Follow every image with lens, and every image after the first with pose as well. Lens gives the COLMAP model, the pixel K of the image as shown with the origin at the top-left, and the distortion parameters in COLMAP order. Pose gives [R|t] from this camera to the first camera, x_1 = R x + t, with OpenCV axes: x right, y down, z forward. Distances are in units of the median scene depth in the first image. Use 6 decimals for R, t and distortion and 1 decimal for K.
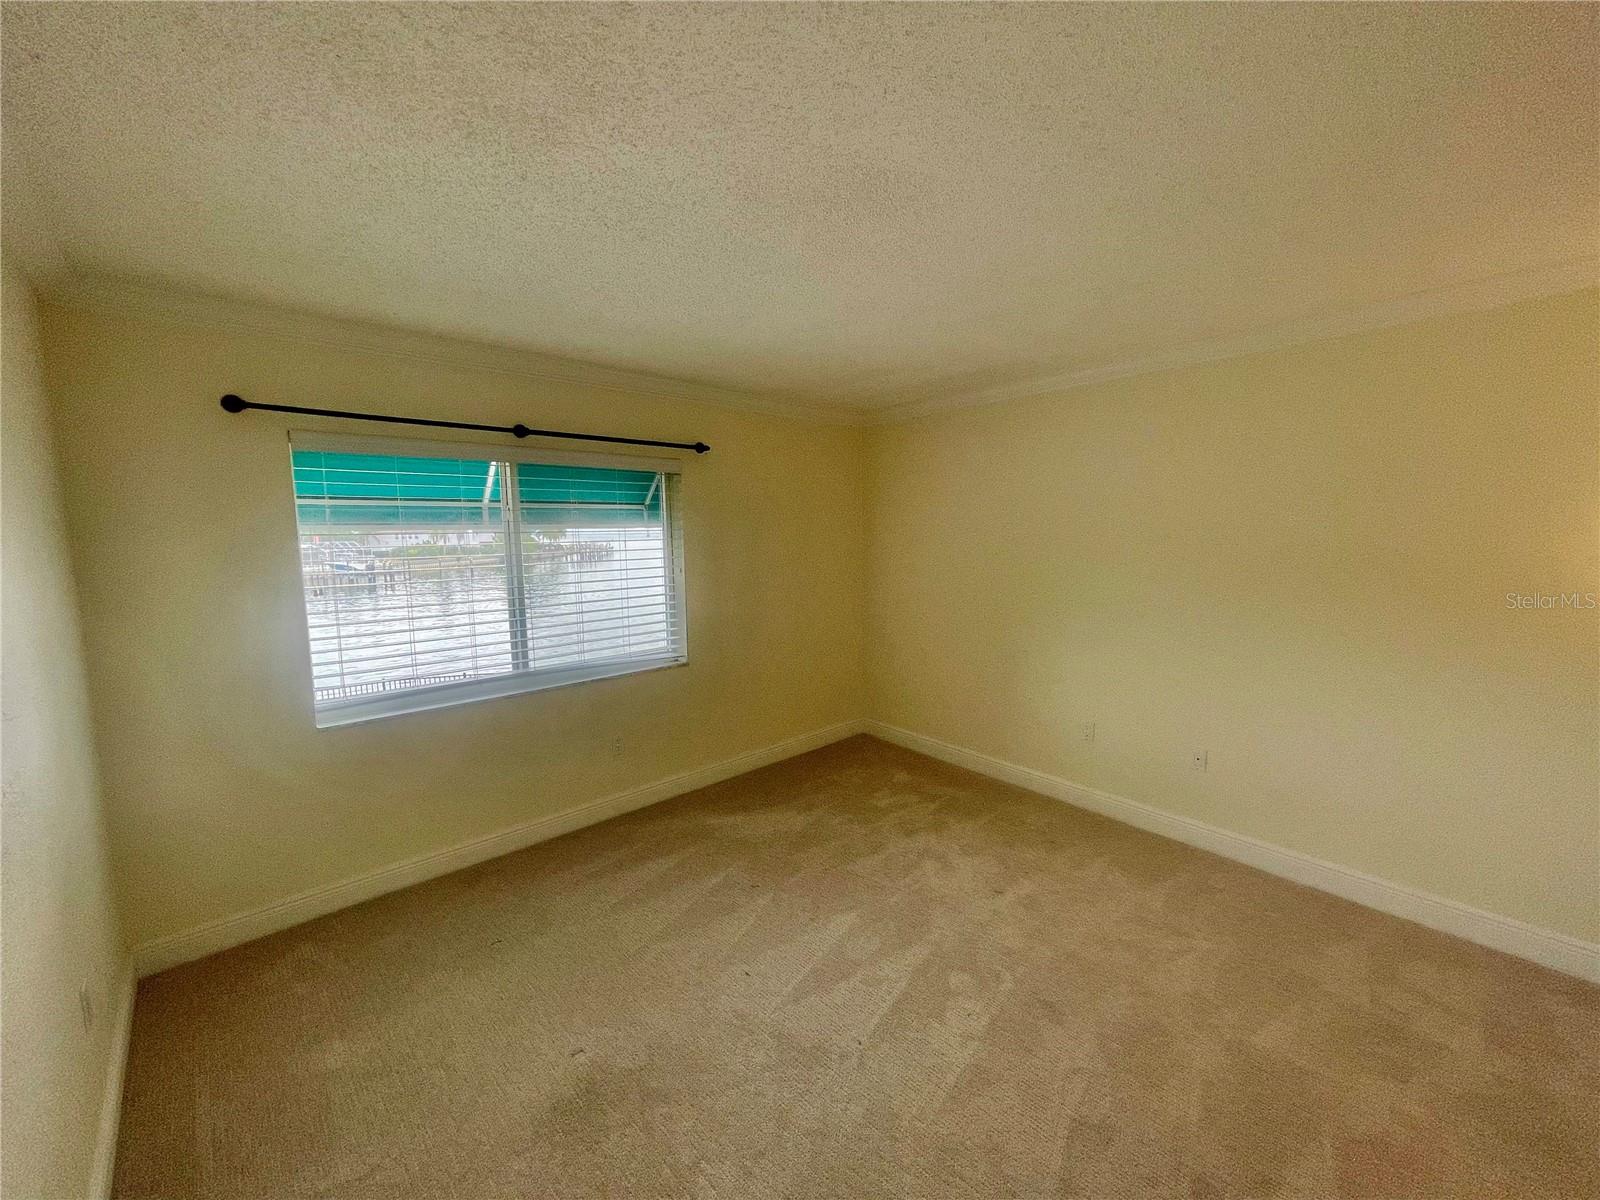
lens RADIAL K [[649.5, 0, 792.8], [0, 649.5, 599.4], [0, 0, 1]] dist [0.002267, 0.000259]
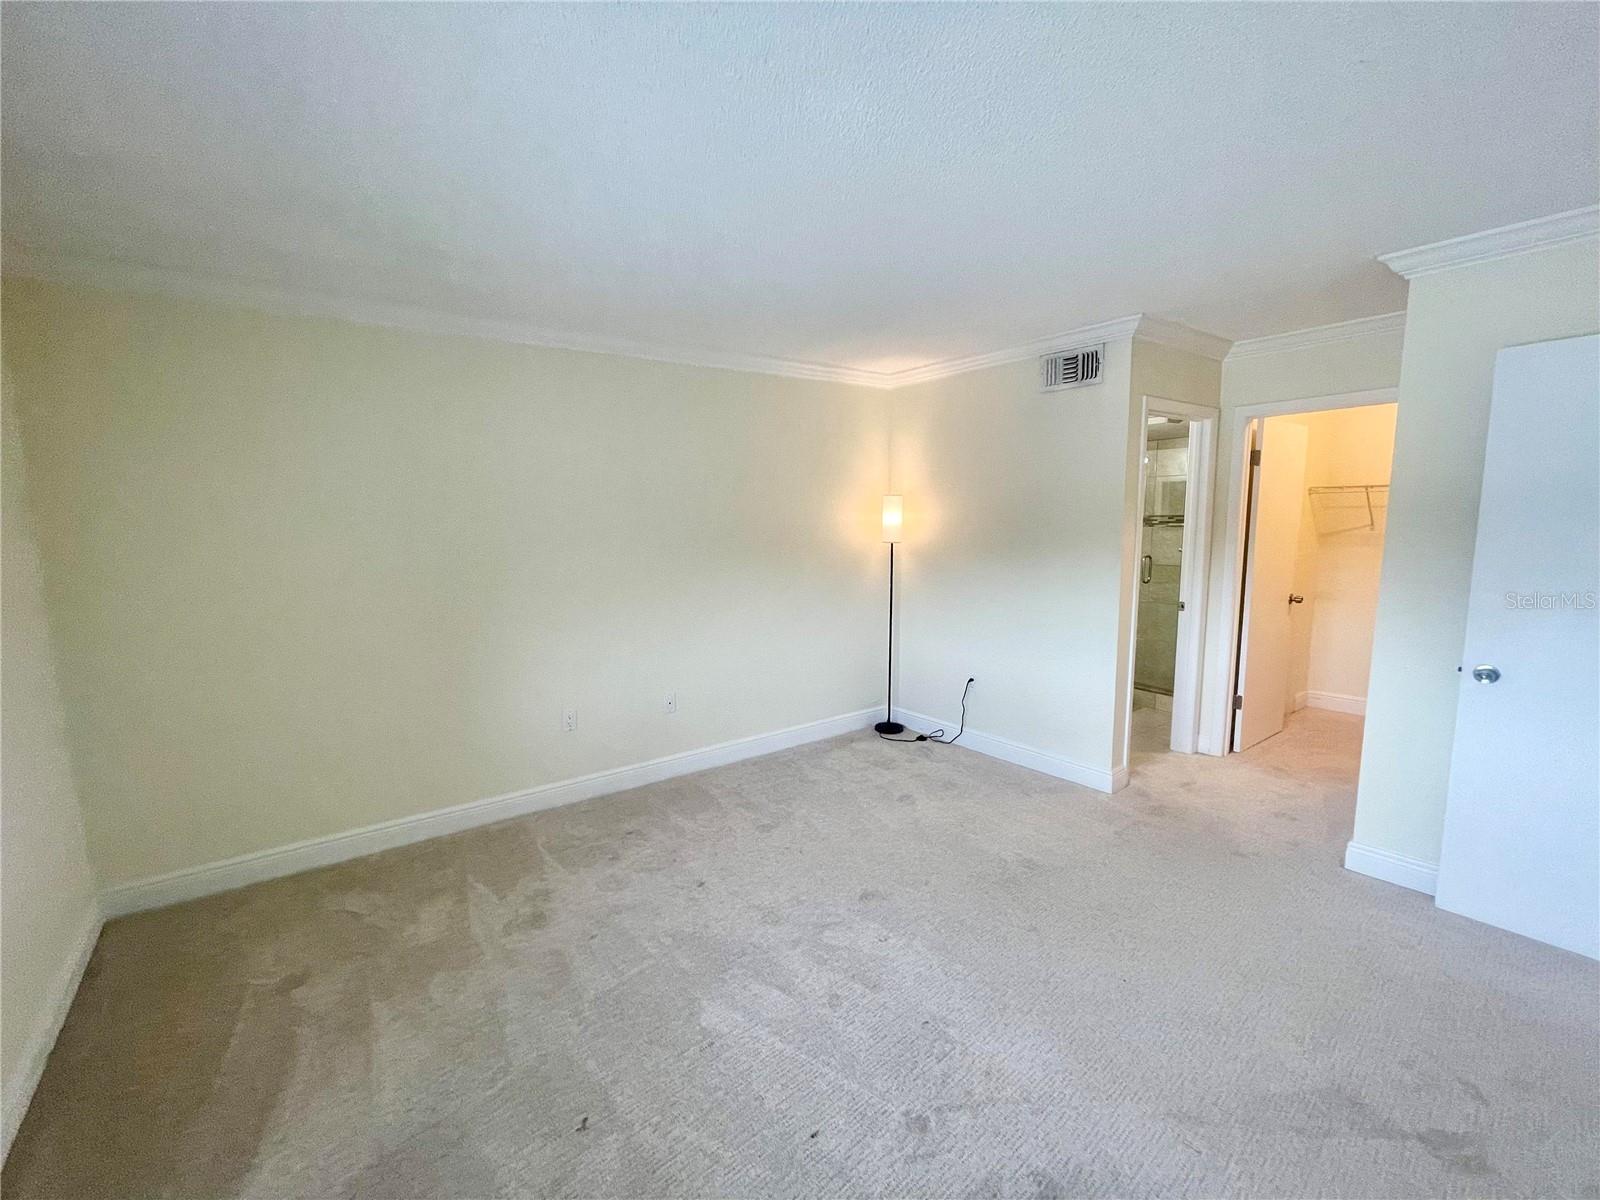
lens RADIAL K [[649.5, 0, 799.2], [0, 649.5, 594.6], [0, 0, 1]] dist [0.002267, 0.000259]
pose [[0.066004, -0.119662, 0.990618, -0.460618], [0.116047, 0.986967, 0.111489, -0.045461], [-0.991048, 0.107599, 0.079031, 0.606063]]
